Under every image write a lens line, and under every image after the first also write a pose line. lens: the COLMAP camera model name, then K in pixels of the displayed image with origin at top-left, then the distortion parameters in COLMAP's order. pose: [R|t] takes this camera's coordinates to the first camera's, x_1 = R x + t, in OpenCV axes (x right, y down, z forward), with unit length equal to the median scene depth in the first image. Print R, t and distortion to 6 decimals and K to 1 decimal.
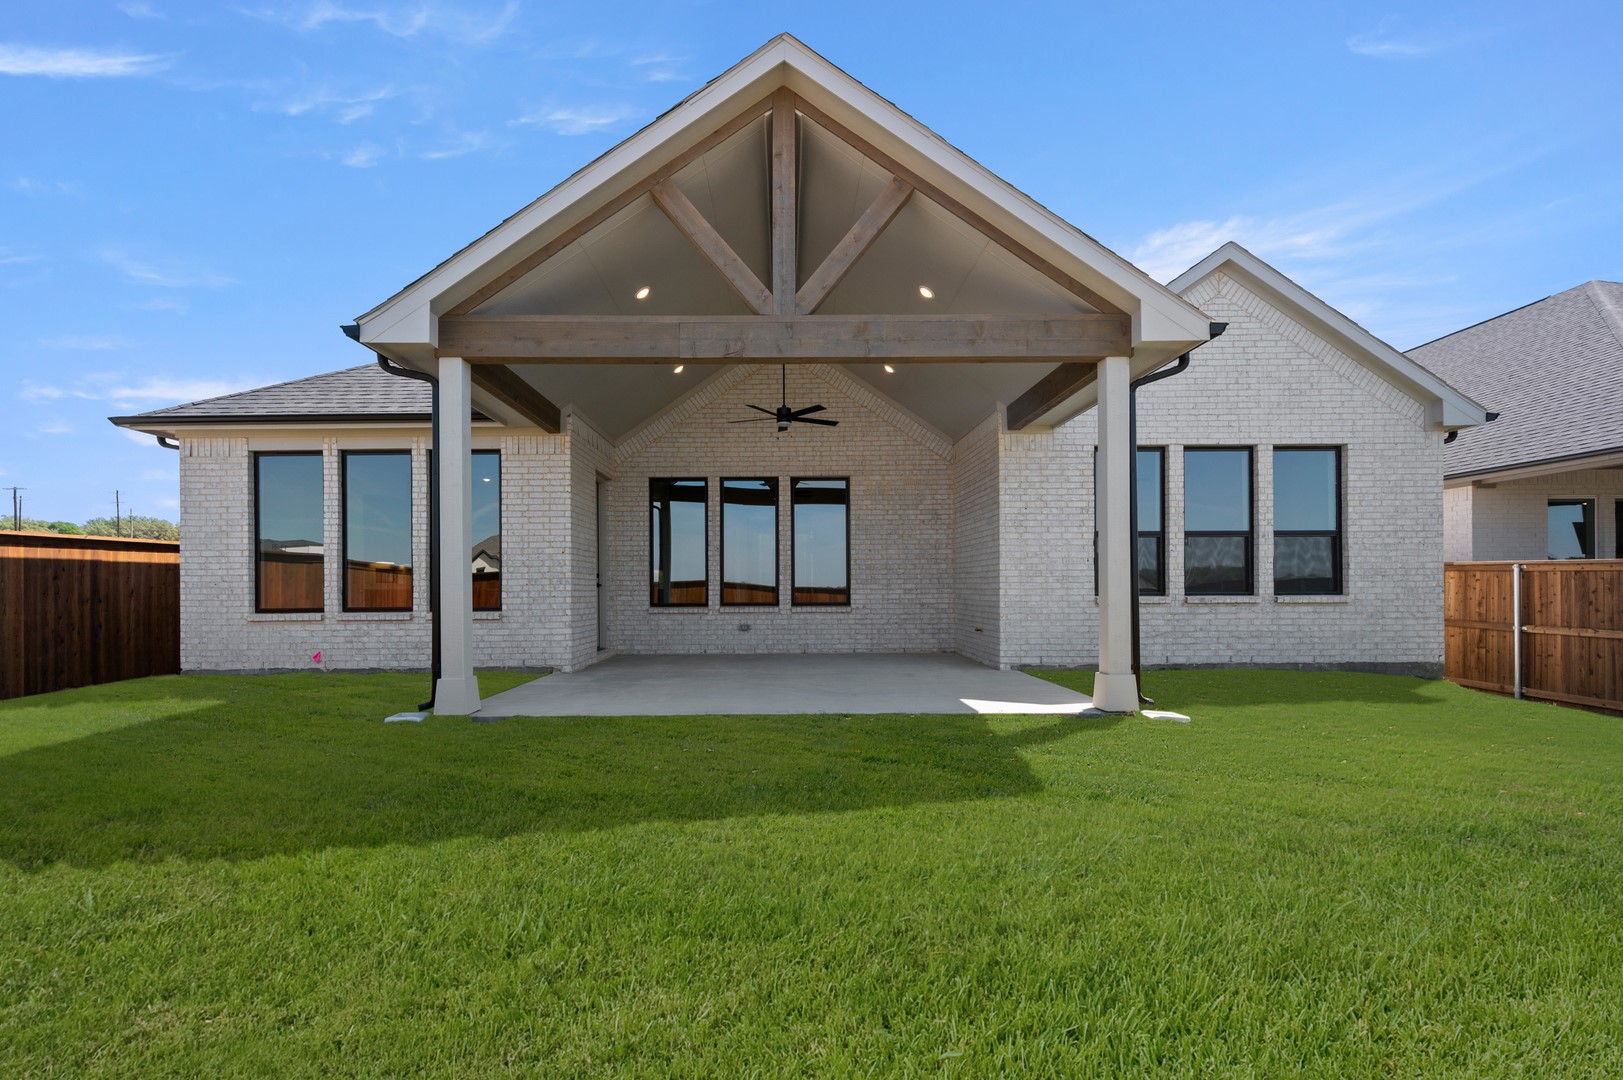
lens RADIAL K [[655.8, 0, 809.1], [0, 655.8, 583.5], [0, 0, 1]] dist [-0.001286, -0.000064]
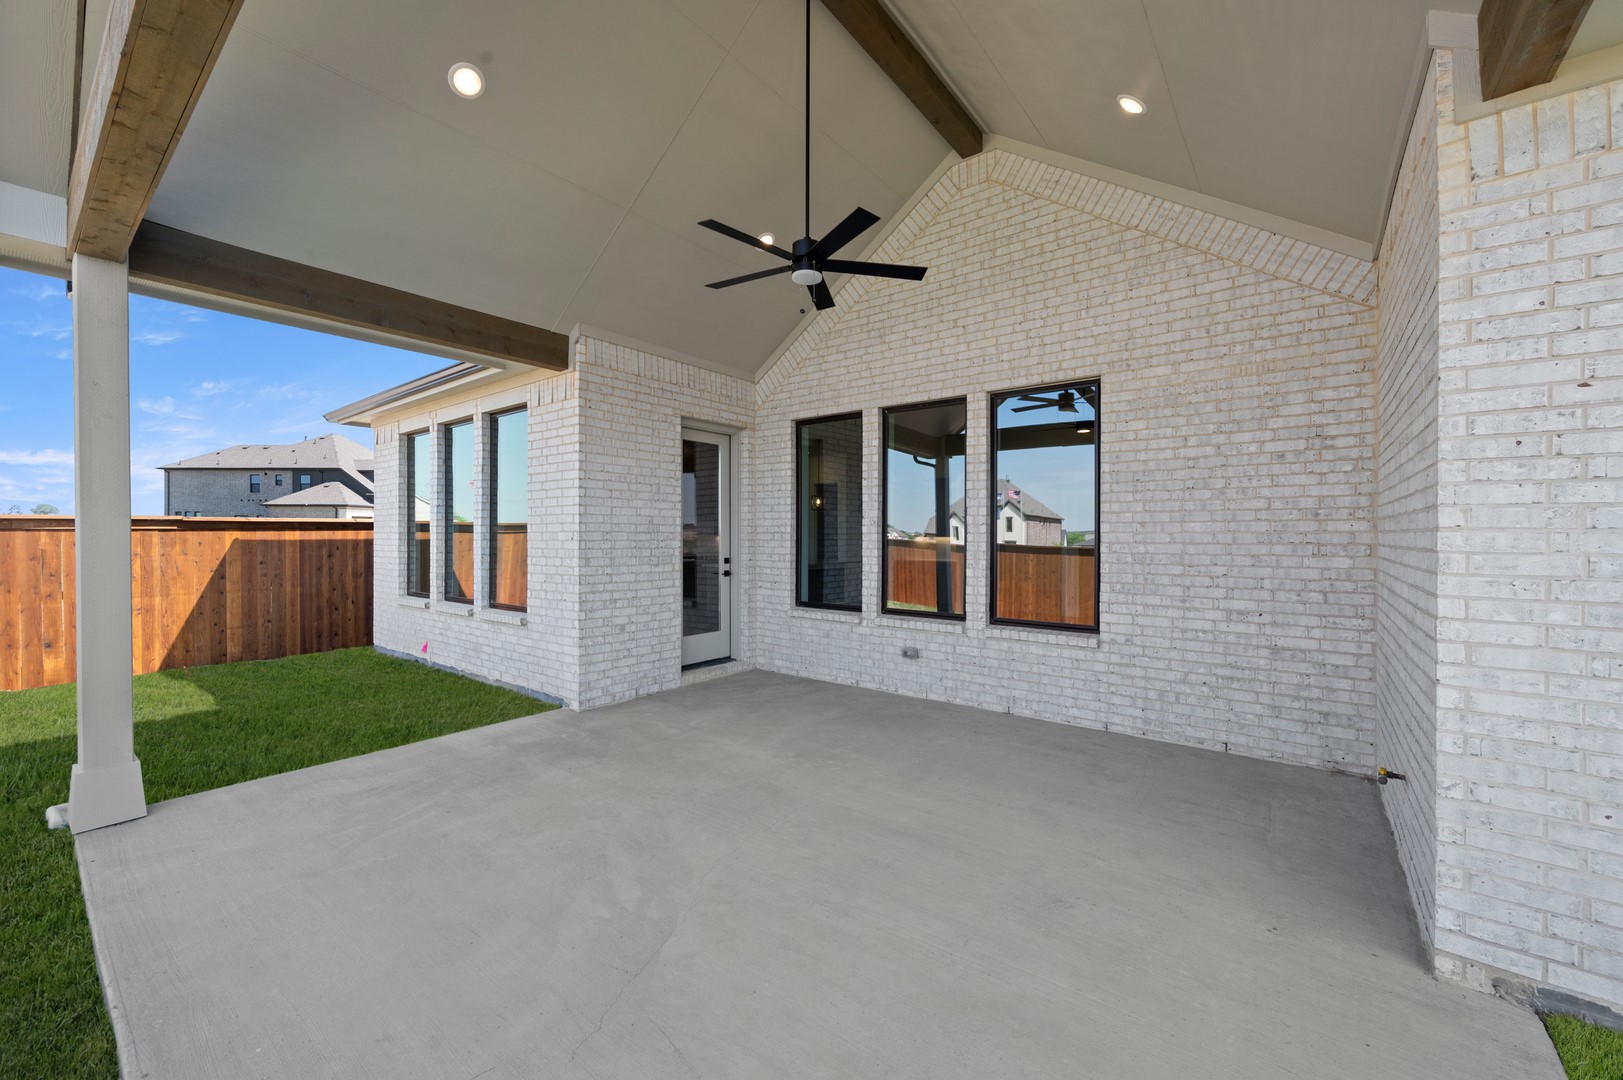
lens RADIAL K [[639.4, 0, 815.6], [0, 639.4, 535.6], [0, 0, 1]] dist [0.000194, 0.000558]
pose [[0.783108, 0.008365, -0.621829, 0.252819], [-0.006445, 0.999965, 0.005336, -0.055542], [0.621852, -0.000171, 0.783135, 0.622547]]
